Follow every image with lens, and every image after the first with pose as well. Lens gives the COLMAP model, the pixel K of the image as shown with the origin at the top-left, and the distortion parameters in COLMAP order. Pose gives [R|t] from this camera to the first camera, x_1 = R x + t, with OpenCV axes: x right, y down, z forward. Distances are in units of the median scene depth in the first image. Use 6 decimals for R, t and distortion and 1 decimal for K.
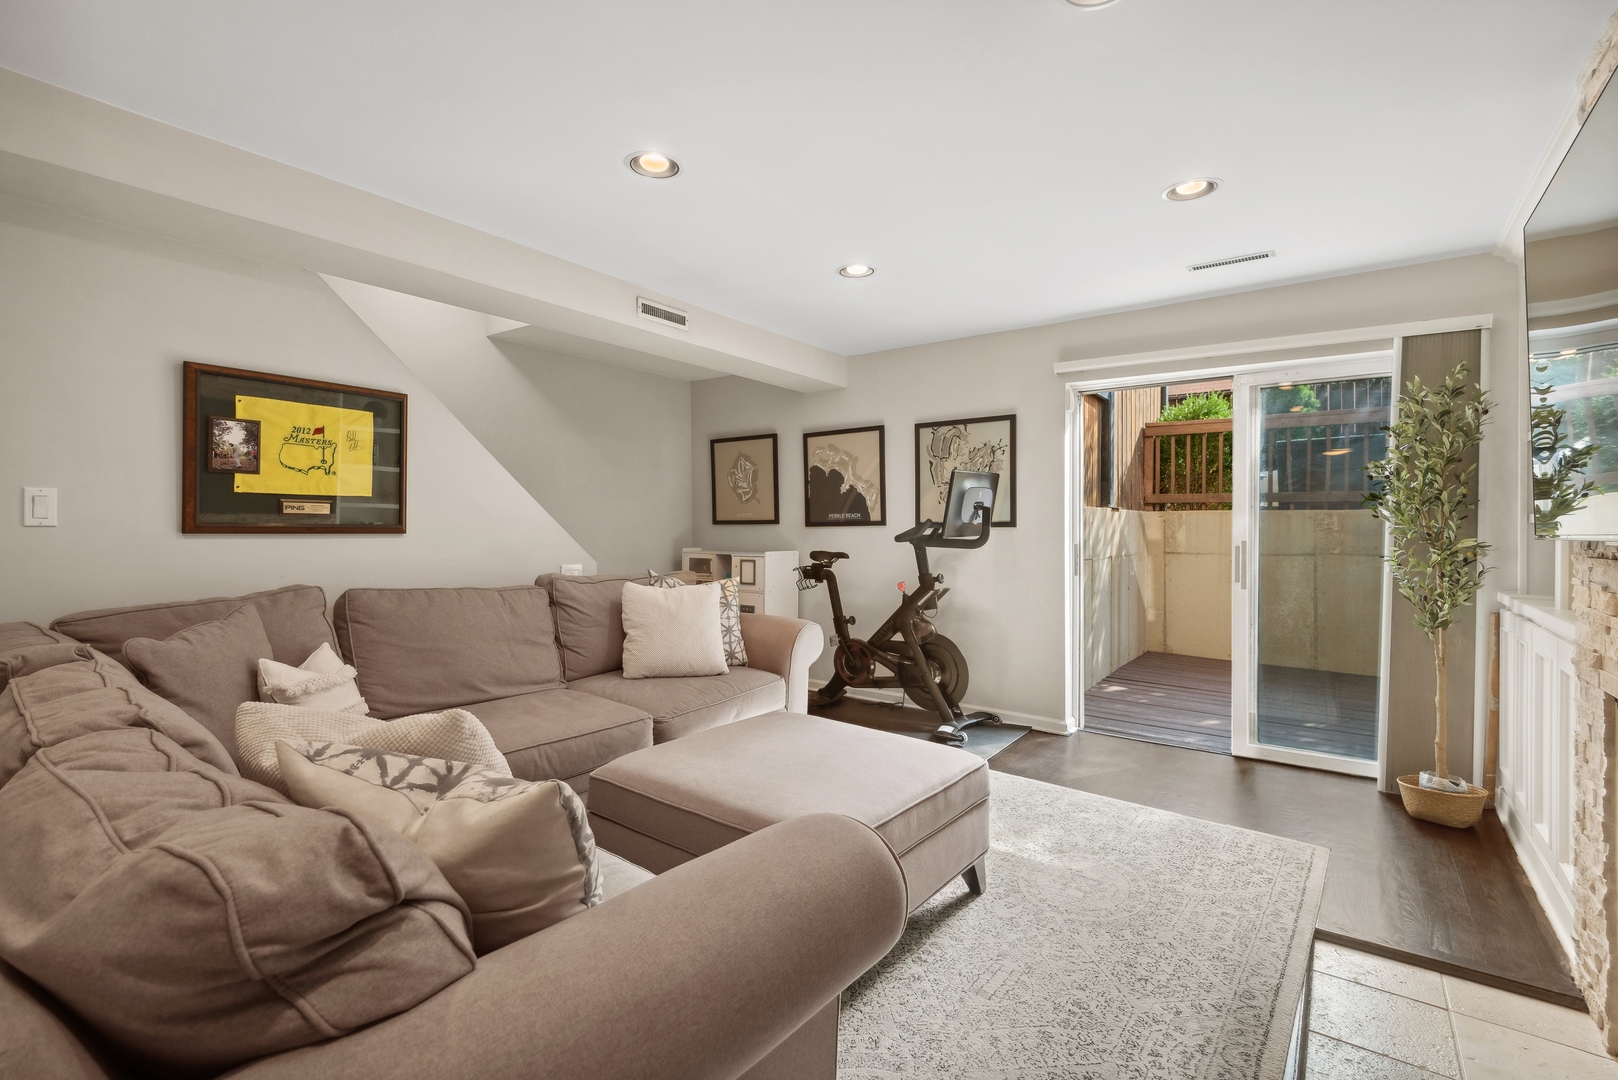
lens RADIAL K [[741.3, 0, 816.7], [0, 741.3, 527.3], [0, 0, 1]] dist [0.024374, -0.011394]
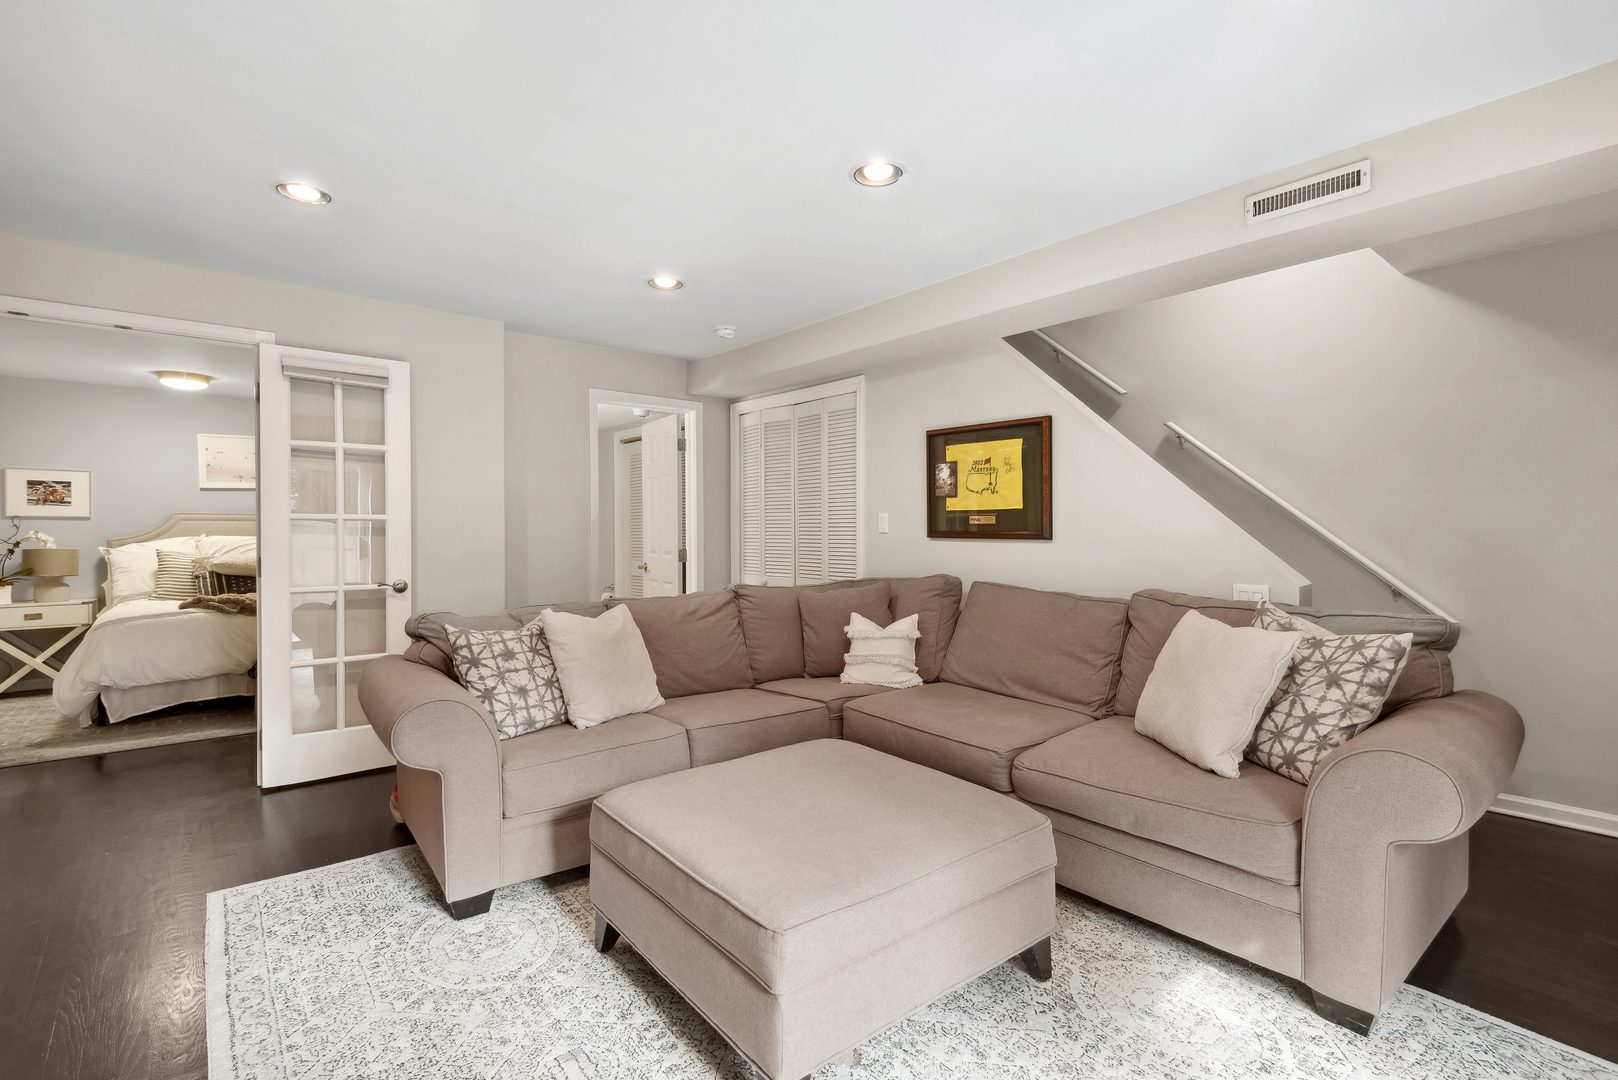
lens RADIAL K [[741.3, 0, 803.6], [0, 741.3, 539.1], [0, 0, 1]] dist [0.024374, -0.011394]
pose [[-0.244111, 0.008844, -0.969707, 0.647482], [-0.002001, 0.999952, 0.009624, -0.003029], [0.969745, 0.004290, -0.244081, 0.950383]]
